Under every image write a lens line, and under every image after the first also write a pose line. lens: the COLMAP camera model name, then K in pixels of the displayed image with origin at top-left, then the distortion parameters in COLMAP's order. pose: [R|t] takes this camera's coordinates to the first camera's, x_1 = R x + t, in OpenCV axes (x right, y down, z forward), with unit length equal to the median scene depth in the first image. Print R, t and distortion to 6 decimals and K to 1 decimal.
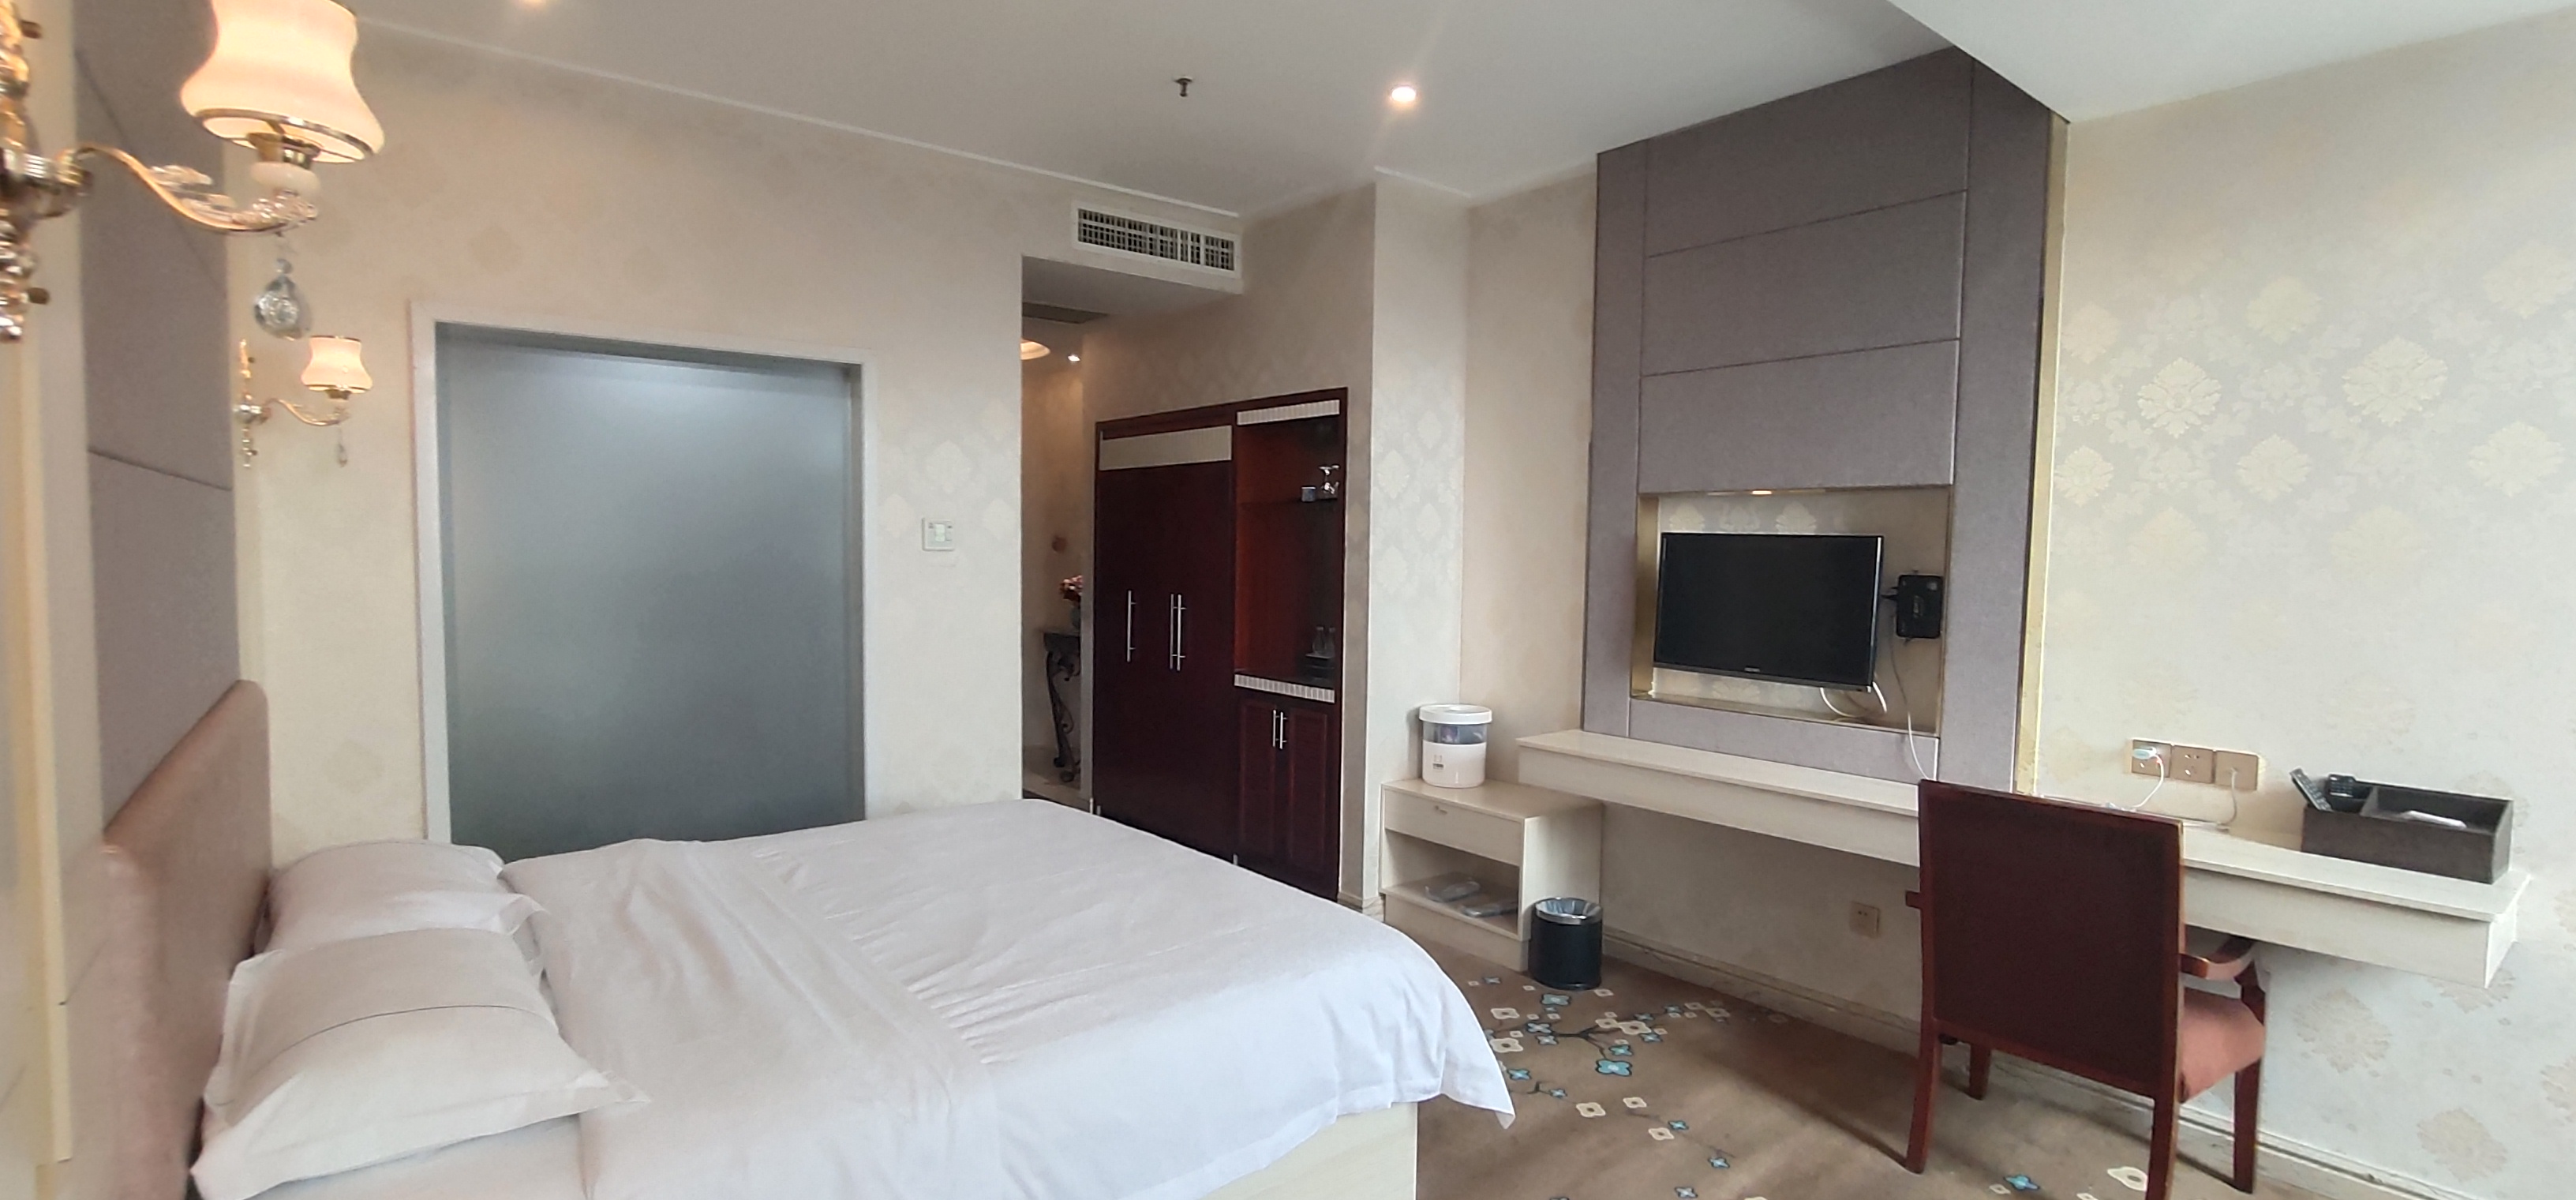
lens RADIAL K [[1163.1, 0, 1309.1], [0, 1163.1, 607.6], [0, 0, 1]] dist [-0.020749, -0.000087]
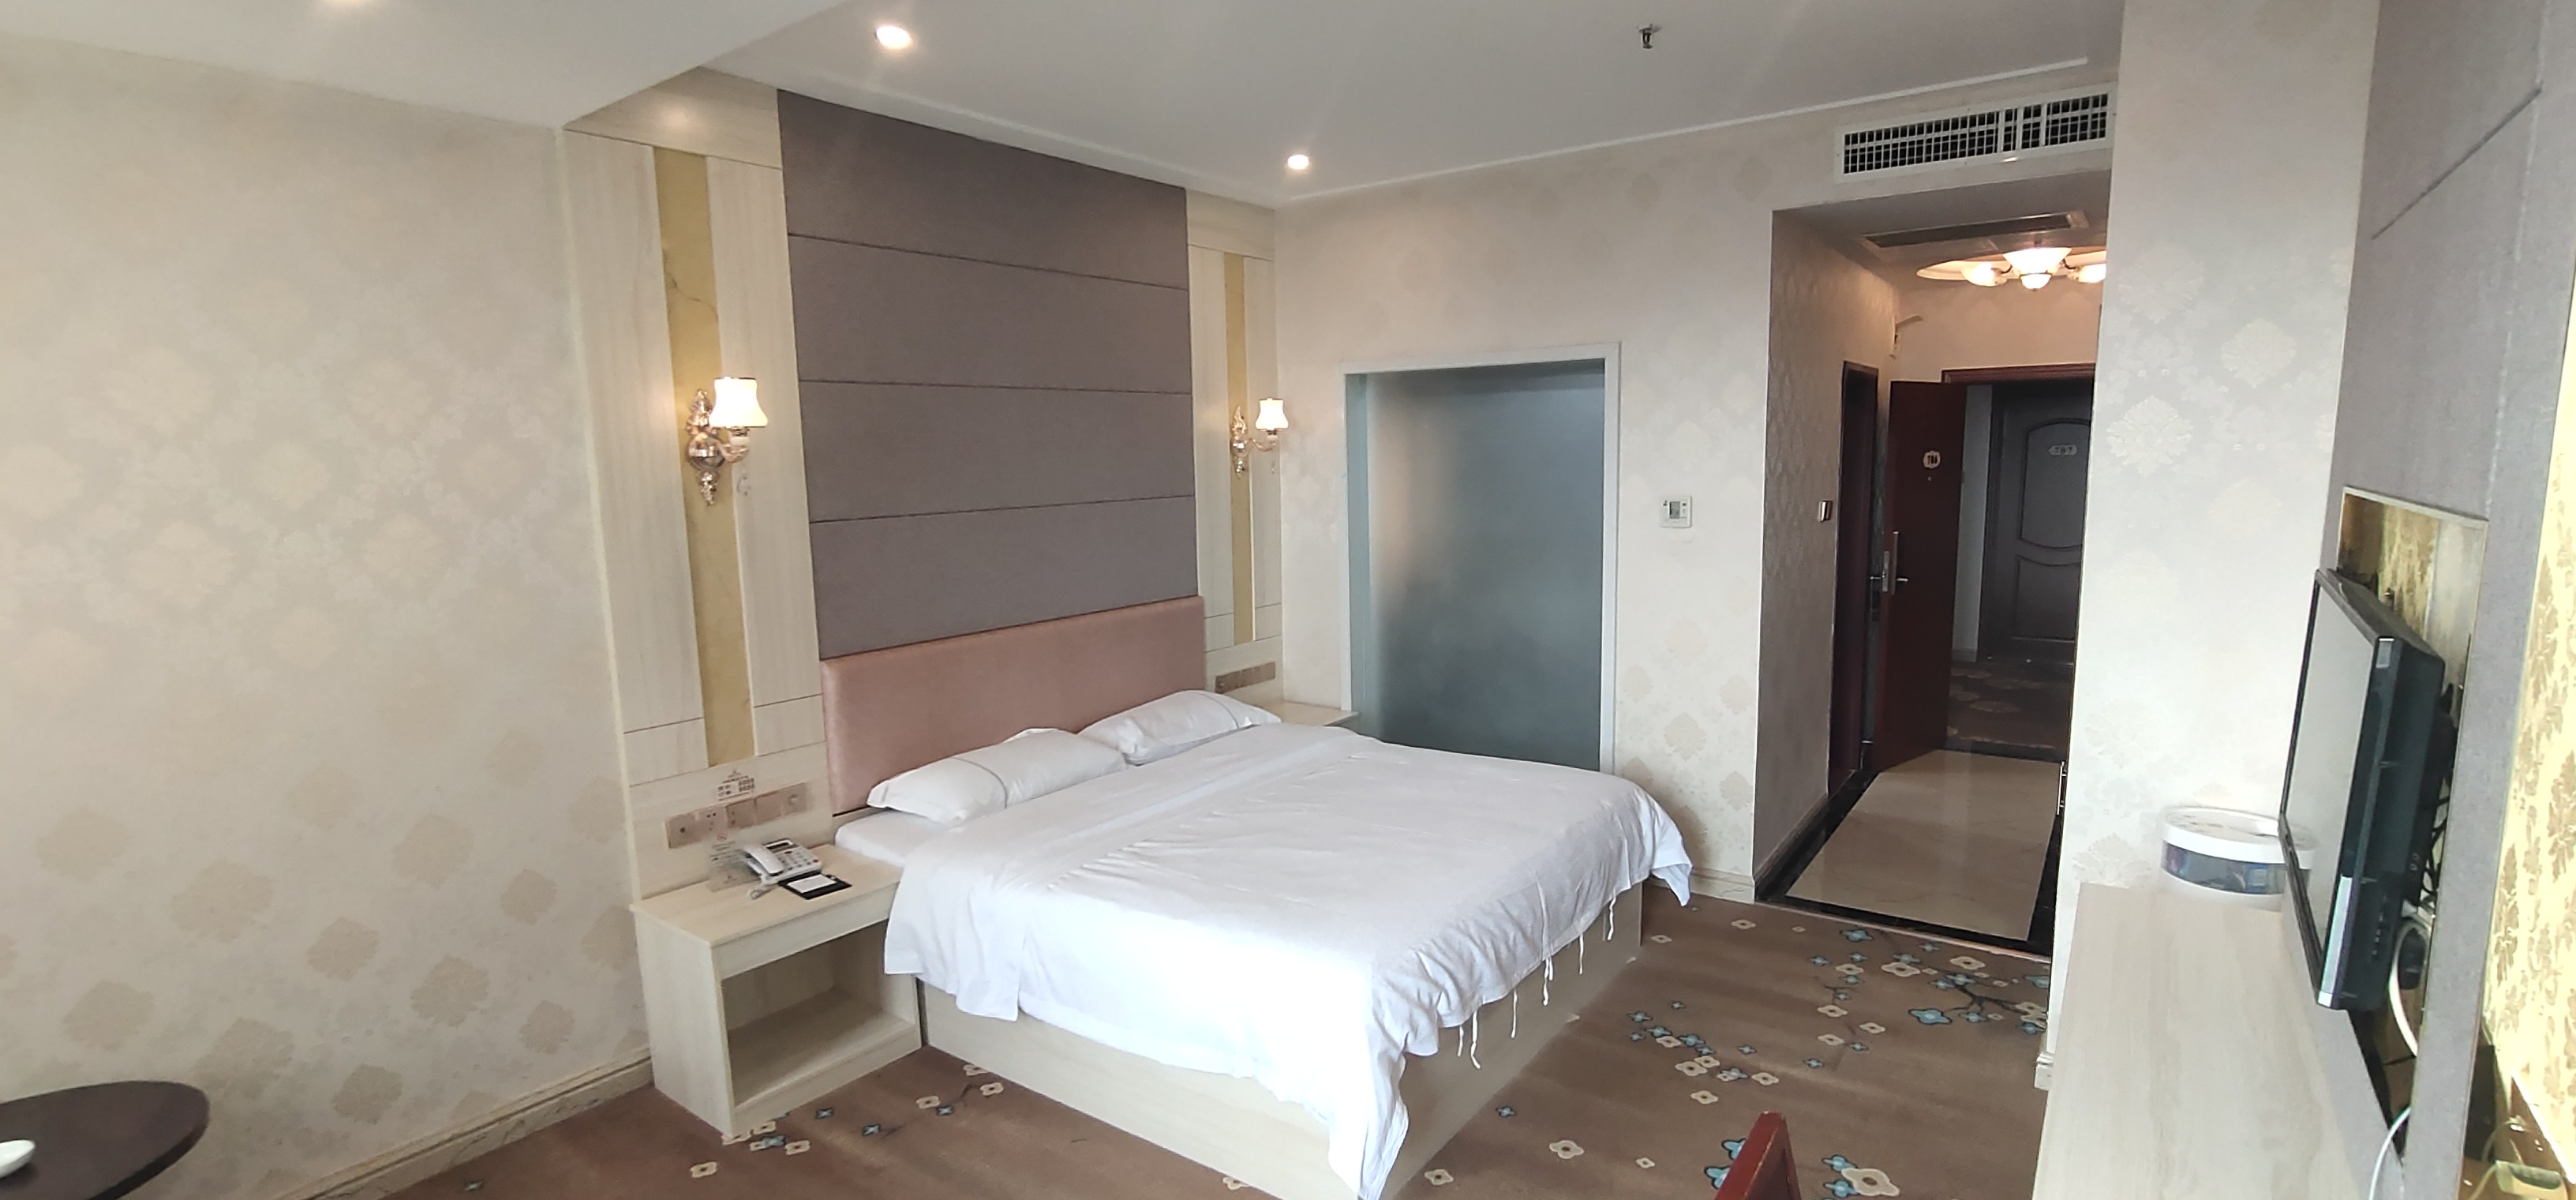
lens RADIAL K [[1164.7, 0, 1309.4], [0, 1164.7, 607.0], [0, 0, 1]] dist [-0.005277, -0.000054]
pose [[0.271619, 0.110159, -0.956080, 0.561760], [-0.030201, 0.993914, 0.105939, -0.074853], [0.961931, 0.000100, 0.273293, 0.383185]]
